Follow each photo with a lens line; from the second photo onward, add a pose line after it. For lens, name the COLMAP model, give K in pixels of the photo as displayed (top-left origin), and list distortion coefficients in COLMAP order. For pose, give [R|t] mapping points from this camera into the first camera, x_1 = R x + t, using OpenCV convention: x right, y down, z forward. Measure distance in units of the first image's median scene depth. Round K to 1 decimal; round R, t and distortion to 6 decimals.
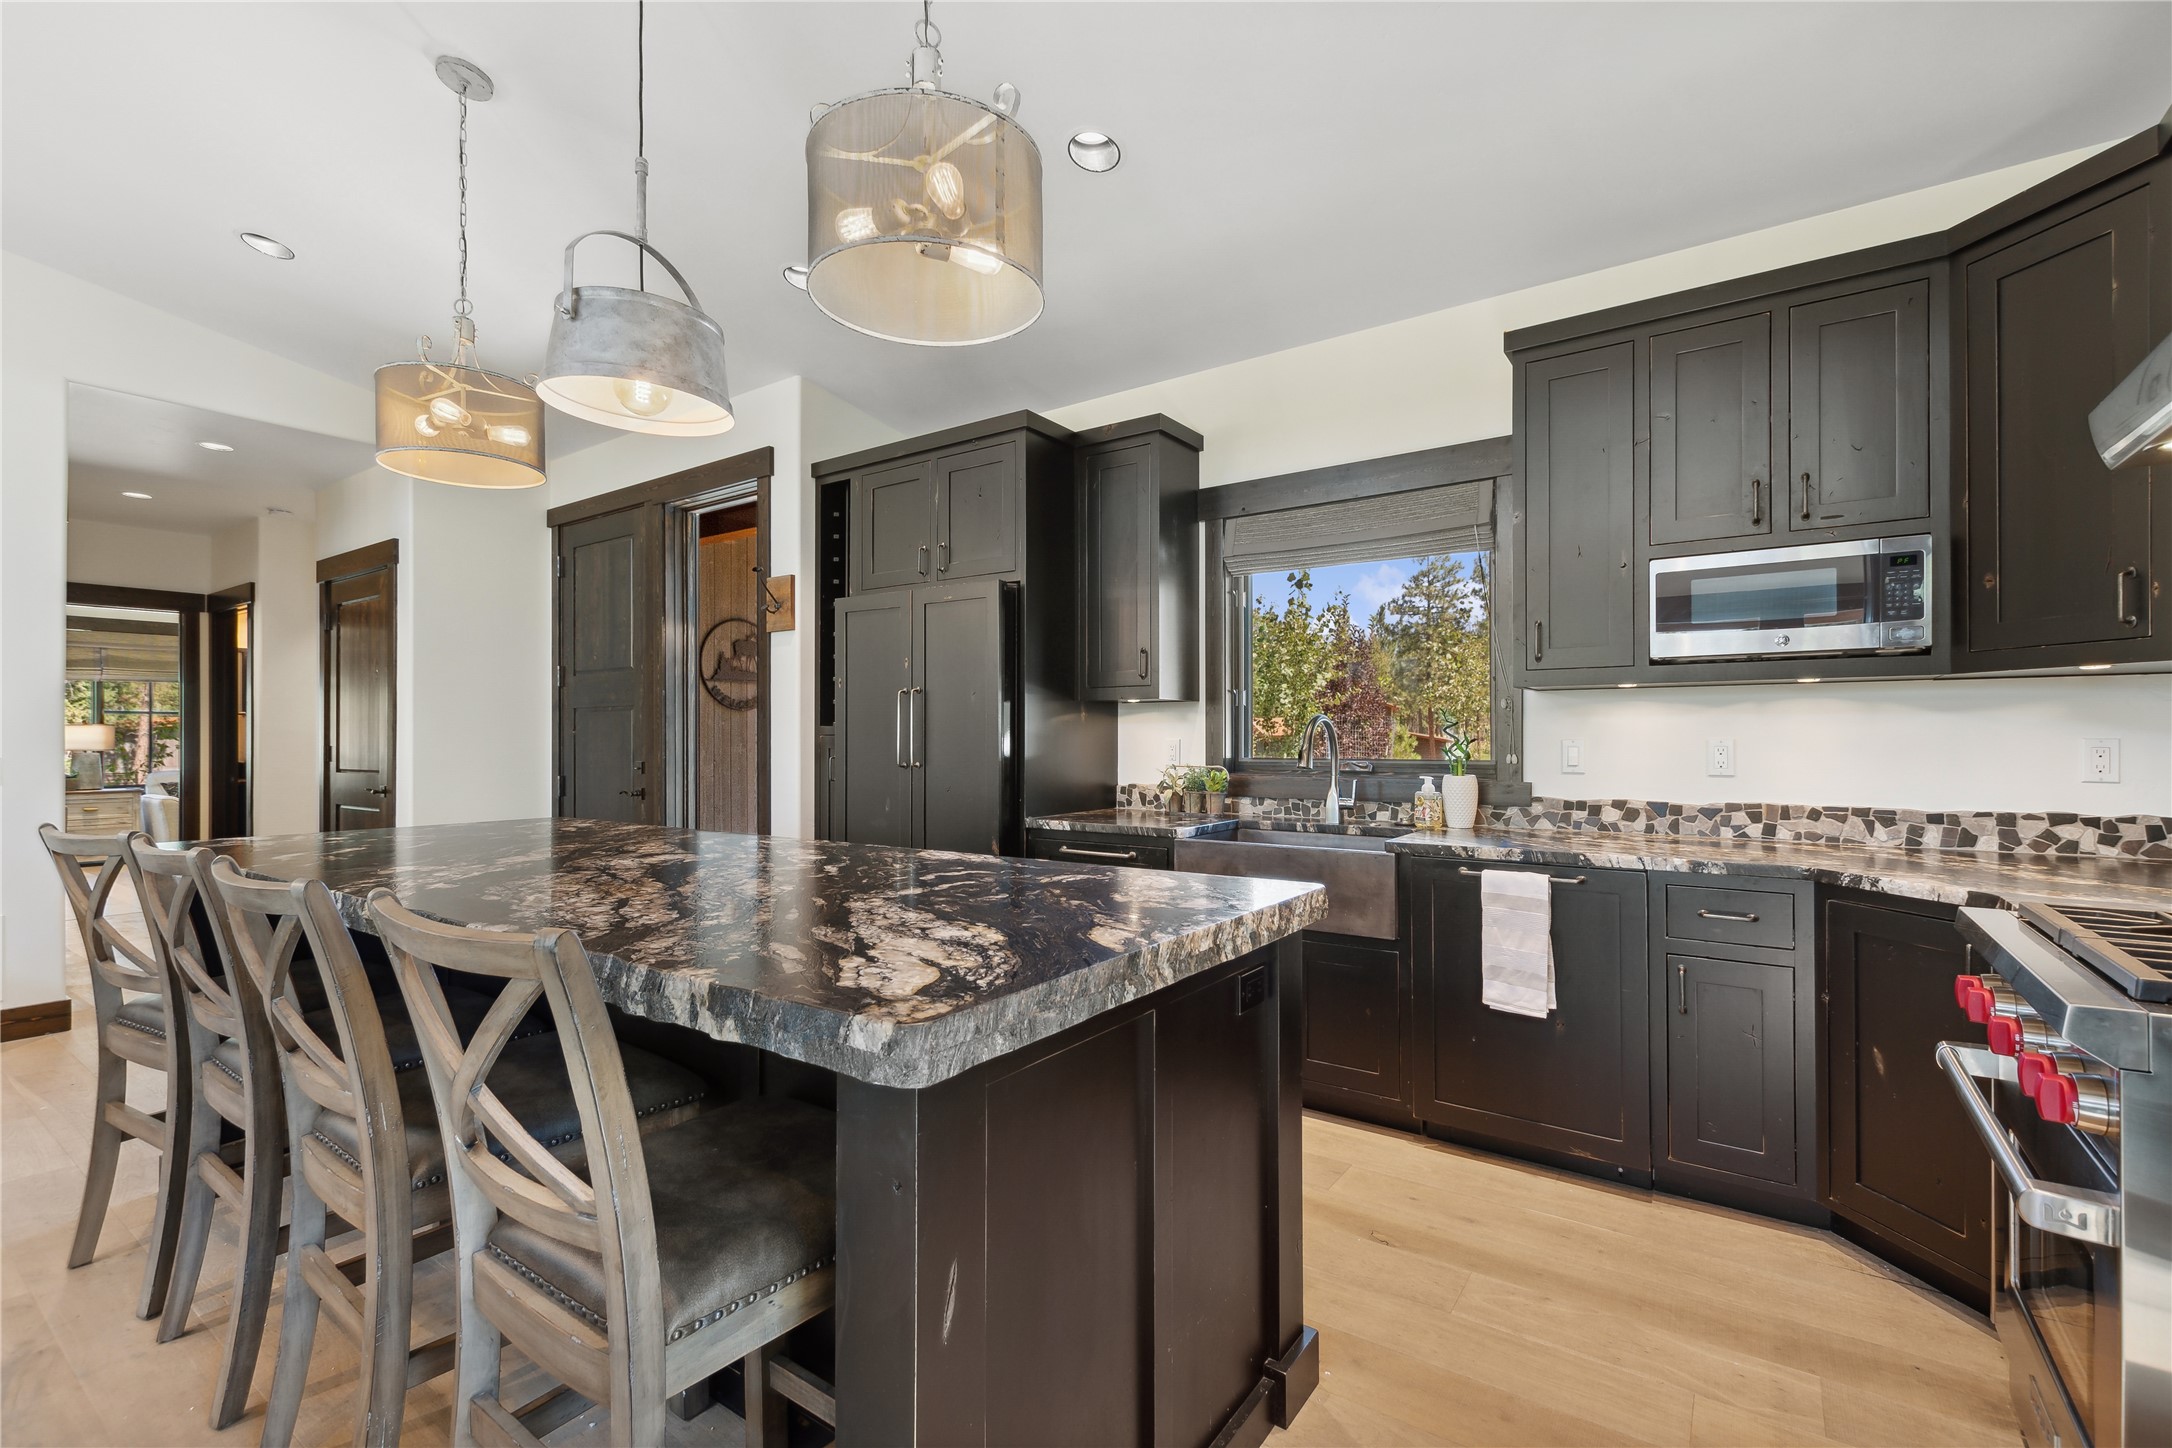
lens RADIAL K [[950.3, 0, 1078.8], [0, 950.3, 740.3], [0, 0, 1]] dist [0.004633, 0.000168]
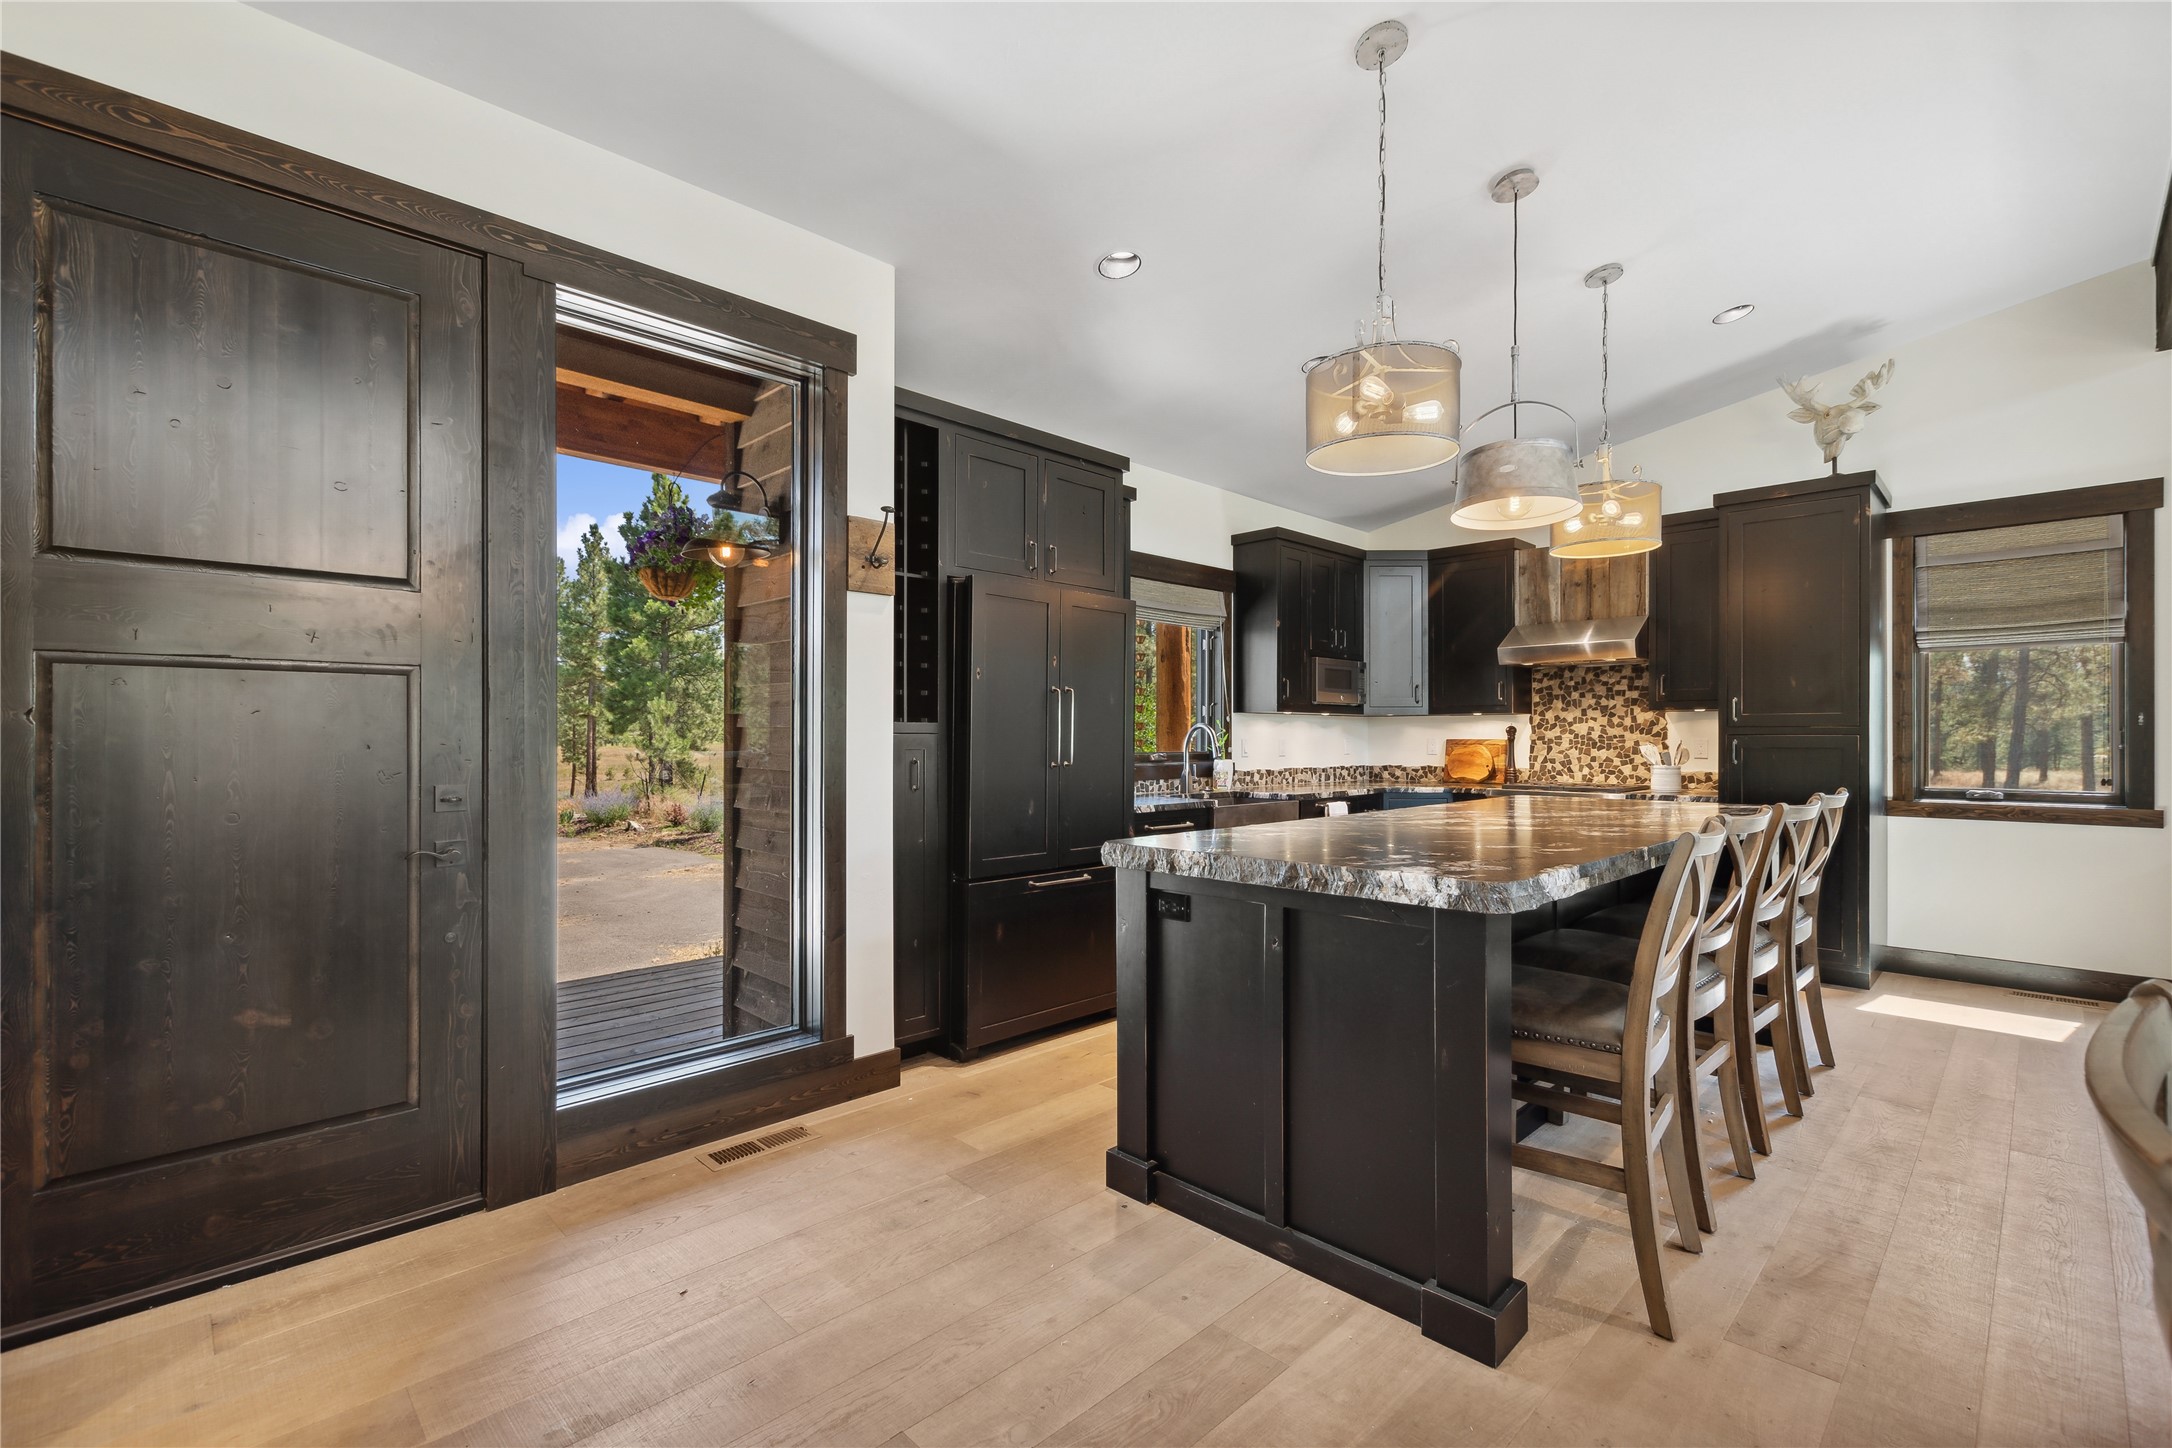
lens RADIAL K [[941.0, 0, 1088.0], [0, 941.0, 736.9], [0, 0, 1]] dist [0.004778, 0.000025]
pose [[0.173812, 0.001035, 0.984778, -1.468372], [0.000823, 0.999999, -0.001196, -0.002944], [-0.984779, 0.001018, 0.173811, 1.031842]]
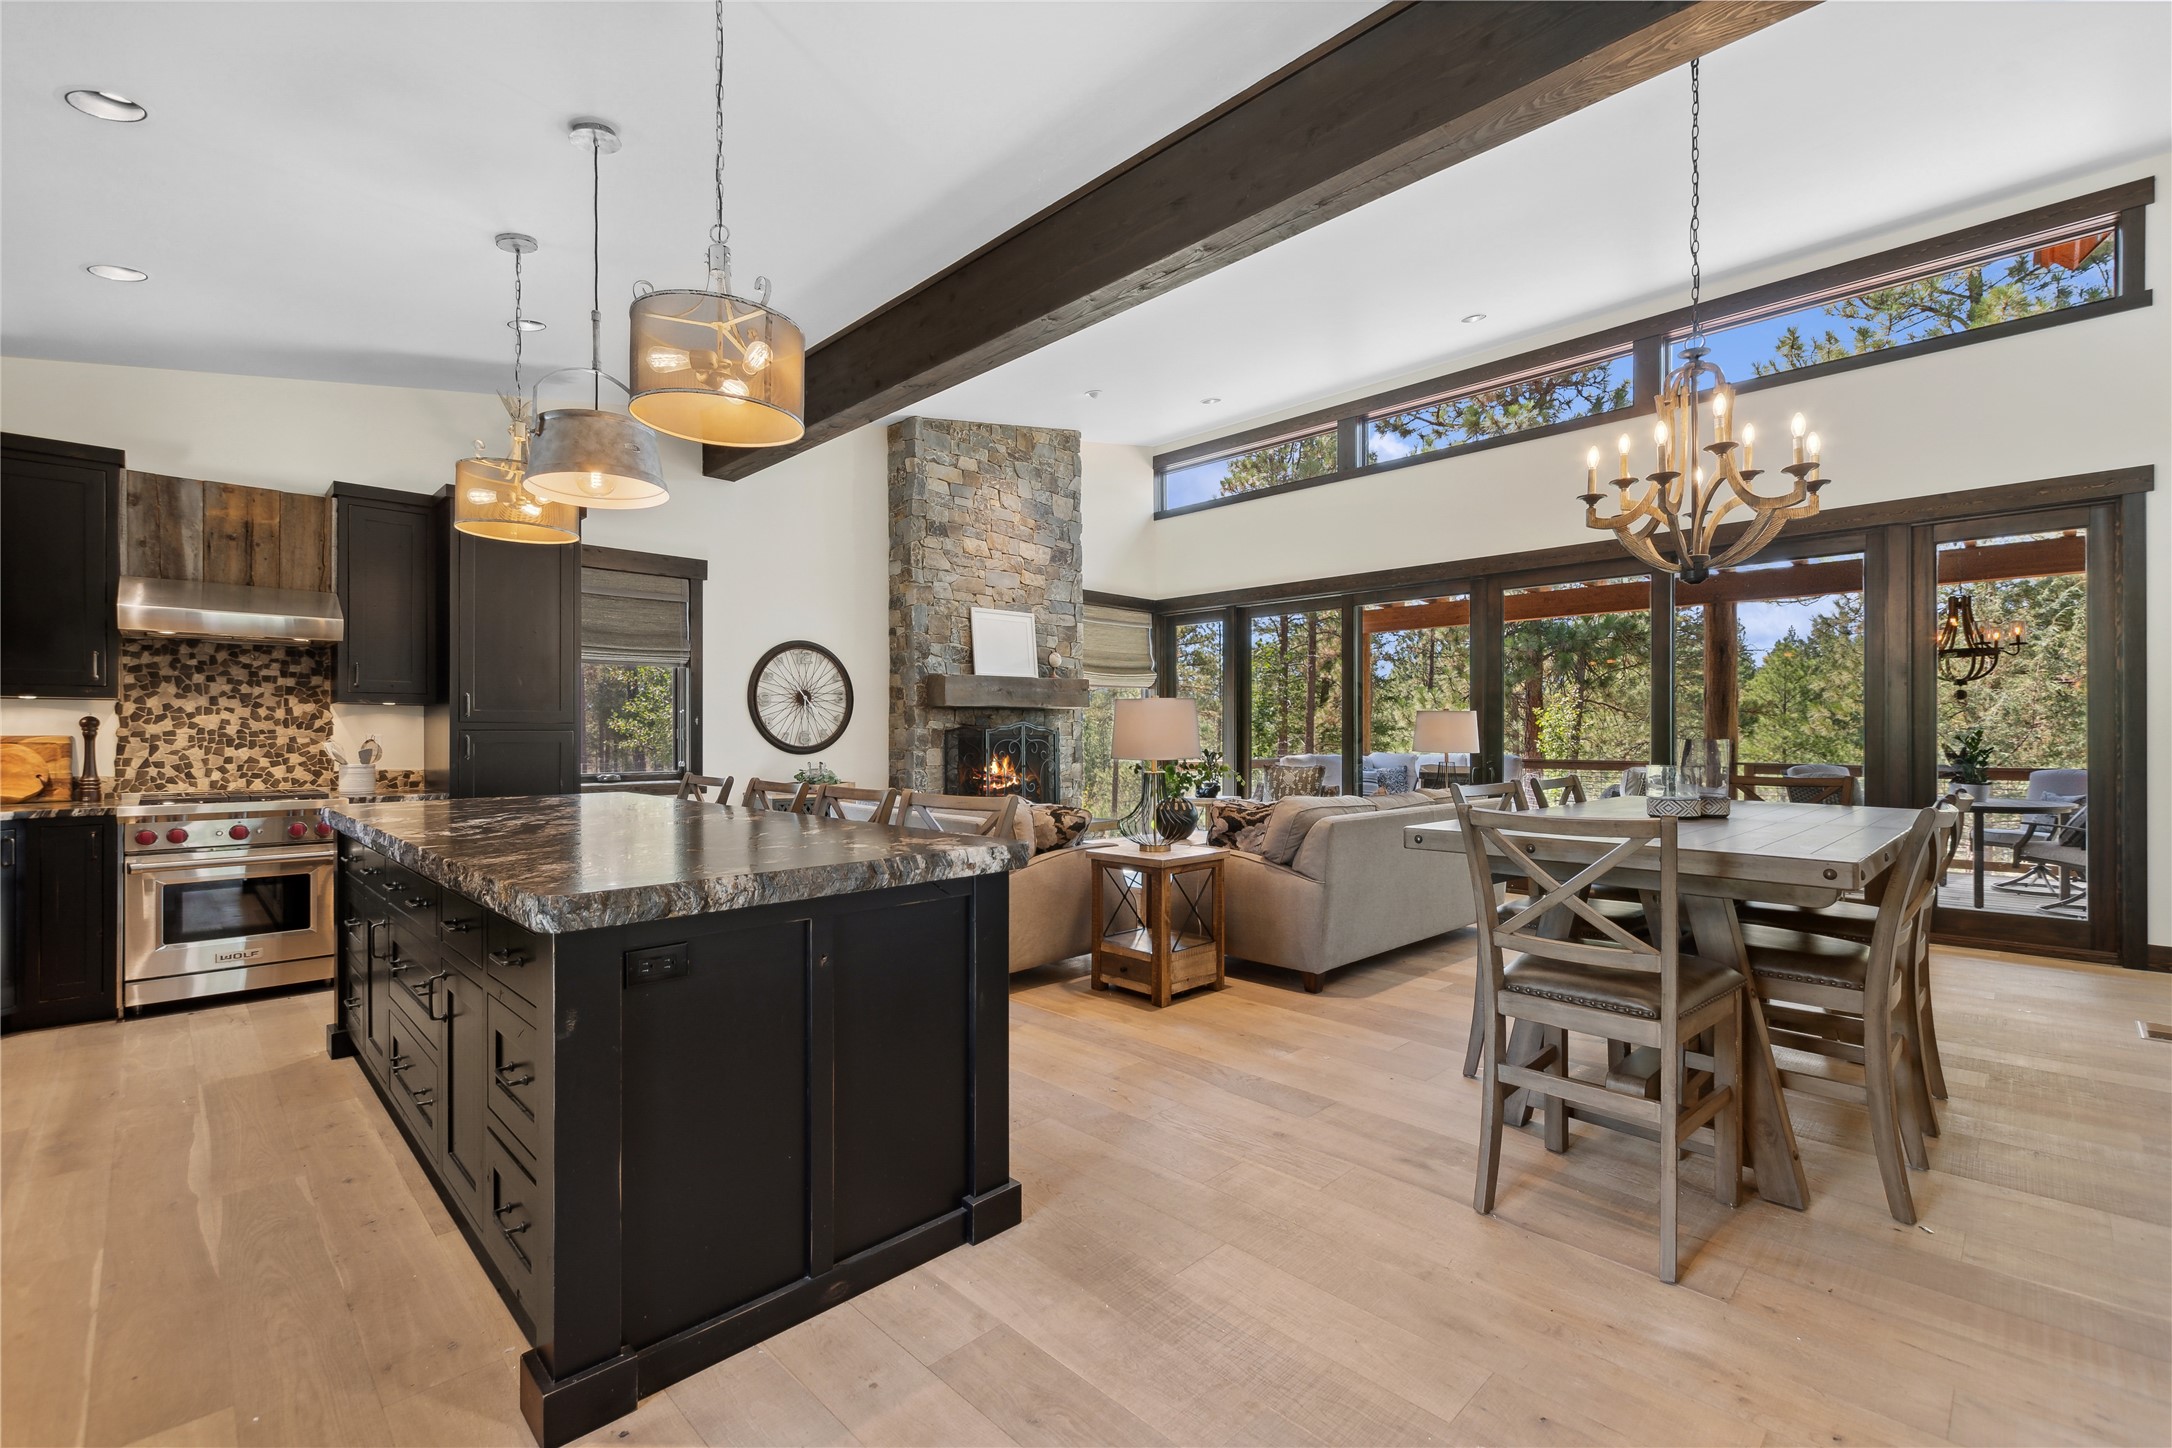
lens RADIAL K [[950.3, 0, 1078.8], [0, 950.3, 740.3], [0, 0, 1]] dist [0.004633, 0.000168]
pose [[-0.984418, 0.000532, 0.175844, -1.006164], [0.001737, 0.999976, 0.006697, 0.000629], [-0.175837, 0.006898, -0.984395, 1.643711]]
